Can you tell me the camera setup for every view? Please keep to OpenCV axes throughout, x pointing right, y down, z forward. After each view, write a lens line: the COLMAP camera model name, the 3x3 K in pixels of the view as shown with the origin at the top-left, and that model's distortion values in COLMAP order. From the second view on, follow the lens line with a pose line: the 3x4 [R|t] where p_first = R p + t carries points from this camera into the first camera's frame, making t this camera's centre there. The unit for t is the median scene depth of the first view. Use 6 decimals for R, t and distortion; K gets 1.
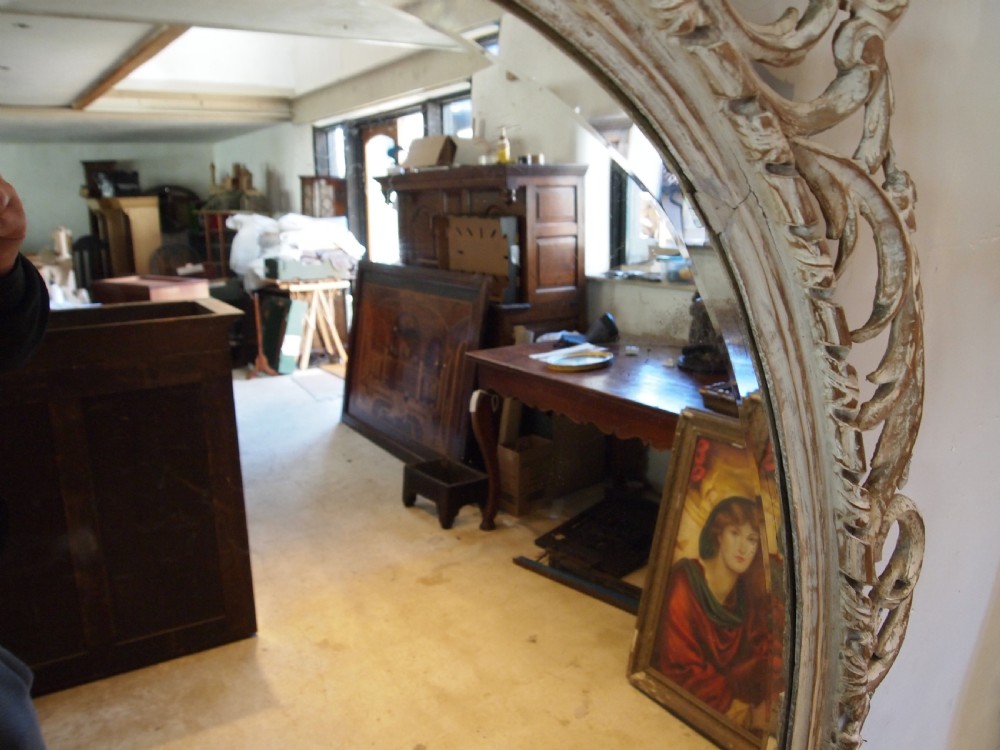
lens RADIAL K [[787.1, 0, 497.5], [0, 787.1, 372.3], [0, 0, 1]] dist [-0.044187, 0.001125]
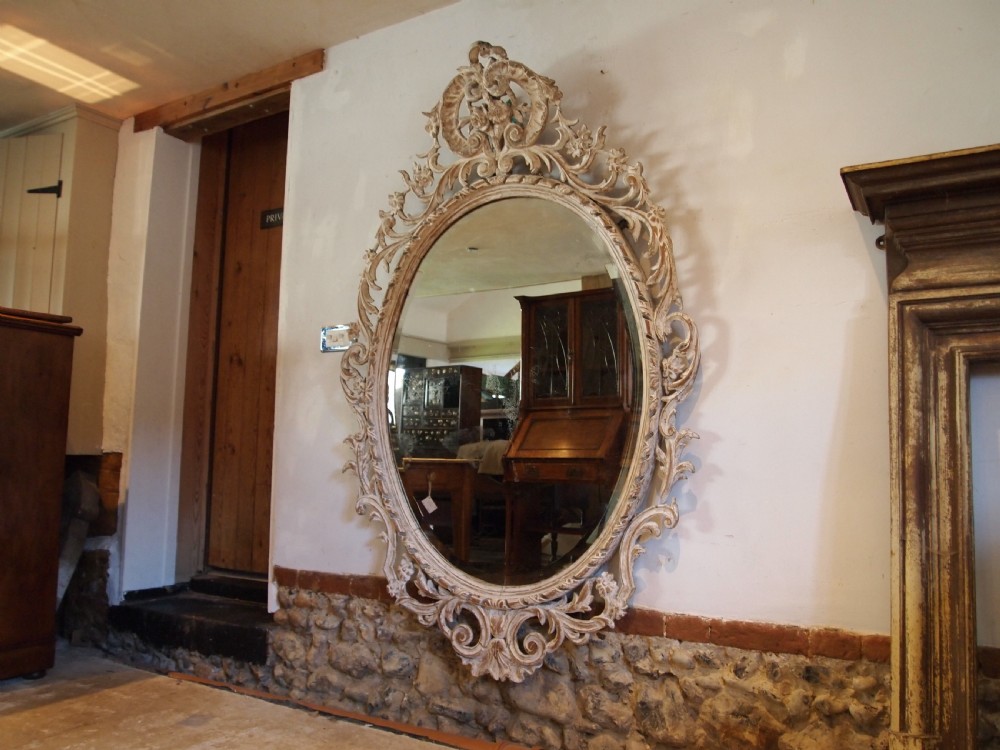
lens RADIAL K [[787.1, 0, 500.7], [0, 787.1, 376.9], [0, 0, 1]] dist [-0.044187, 0.001125]
pose [[0.422718, -0.073074, -0.903310, 0.866414], [-0.219973, 0.958663, -0.180492, 0.321957], [0.879159, 0.275002, 0.389170, -0.189886]]
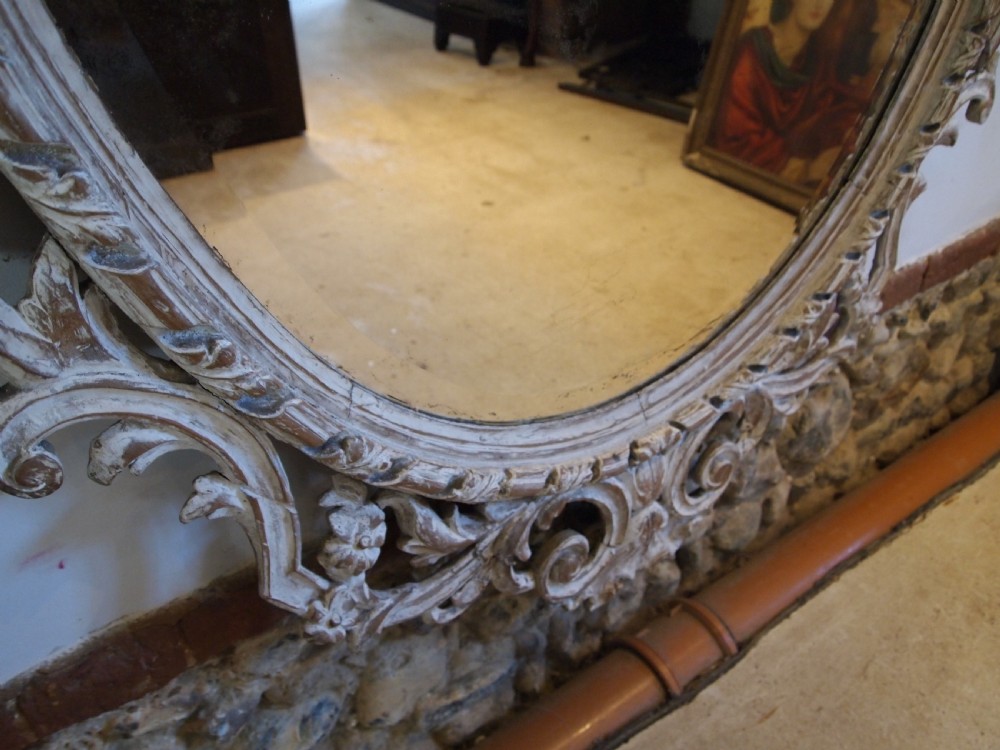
lens RADIAL K [[787.1, 0, 521.4], [0, 787.1, 366.3], [0, 0, 1]] dist [-0.044187, 0.001125]
pose [[0.998978, 0.001101, 0.045196, -0.092417], [-0.018415, 0.922925, 0.384539, 0.251426], [-0.041289, -0.384978, 0.922002, -0.050657]]
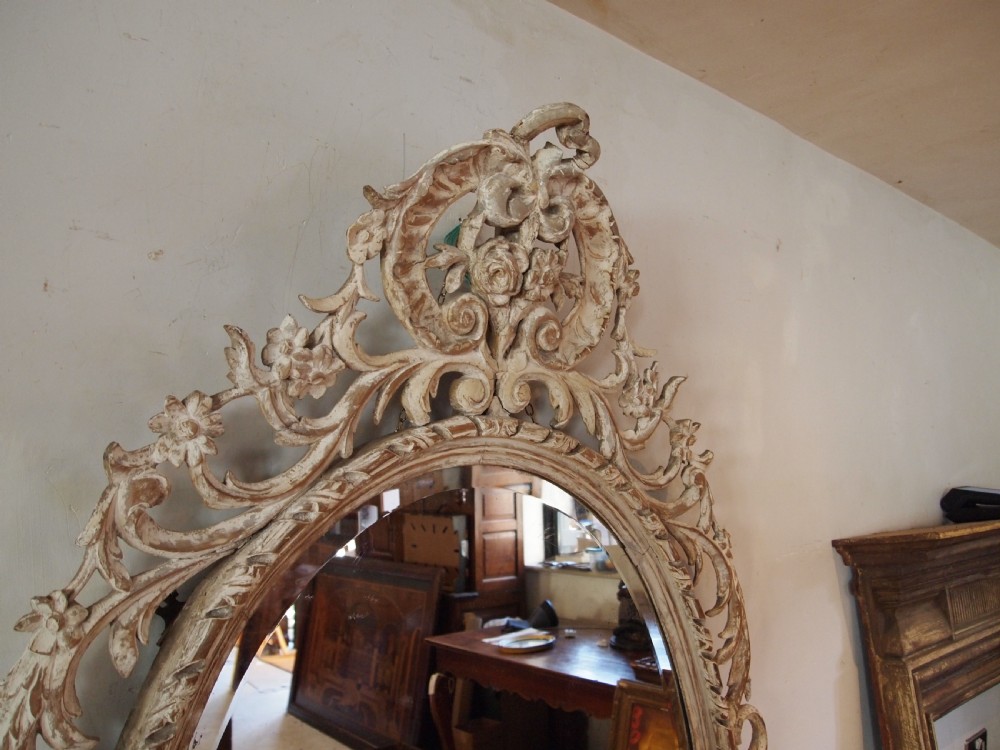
lens RADIAL K [[787.1, 0, 504.7], [0, 787.1, 378.6], [0, 0, 1]] dist [-0.044187, 0.001125]
pose [[0.994212, 0.011510, 0.106820, -0.074335], [0.025718, 0.939843, -0.340636, 0.015124], [-0.104315, 0.341411, 0.934107, -0.271777]]
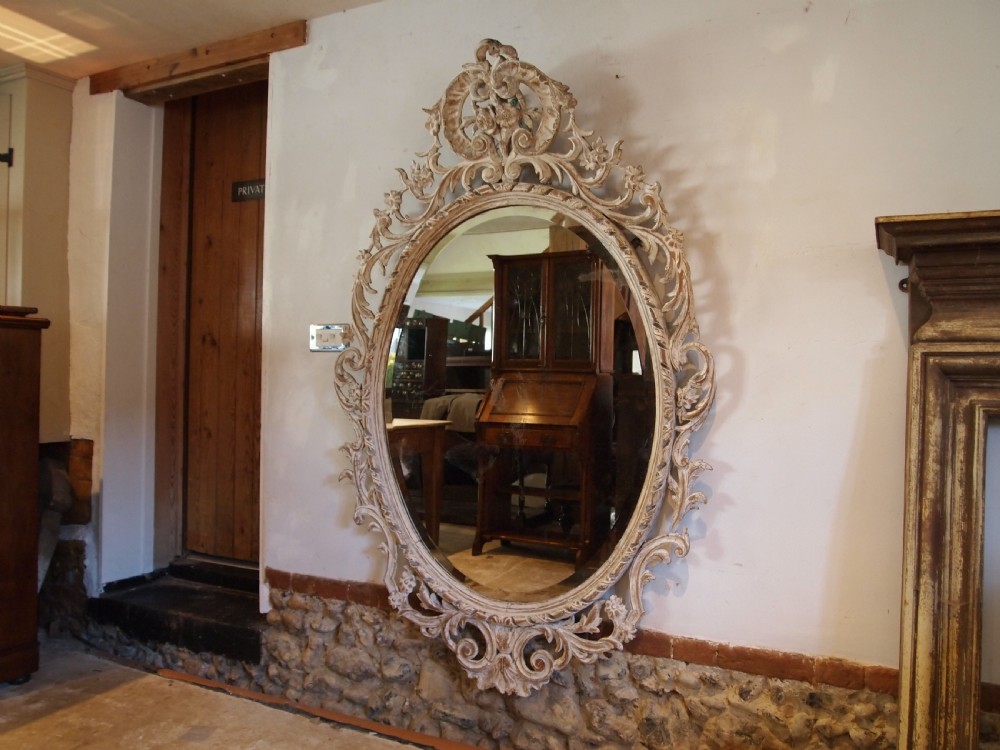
lens RADIAL K [[787.1, 0, 499.9], [0, 787.1, 372.7], [0, 0, 1]] dist [-0.044187, 0.001125]
pose [[0.486862, 0.020975, -0.873227, 0.814915], [-0.215209, 0.971774, -0.096646, 0.213010], [0.846552, 0.234980, 0.477633, -0.281561]]
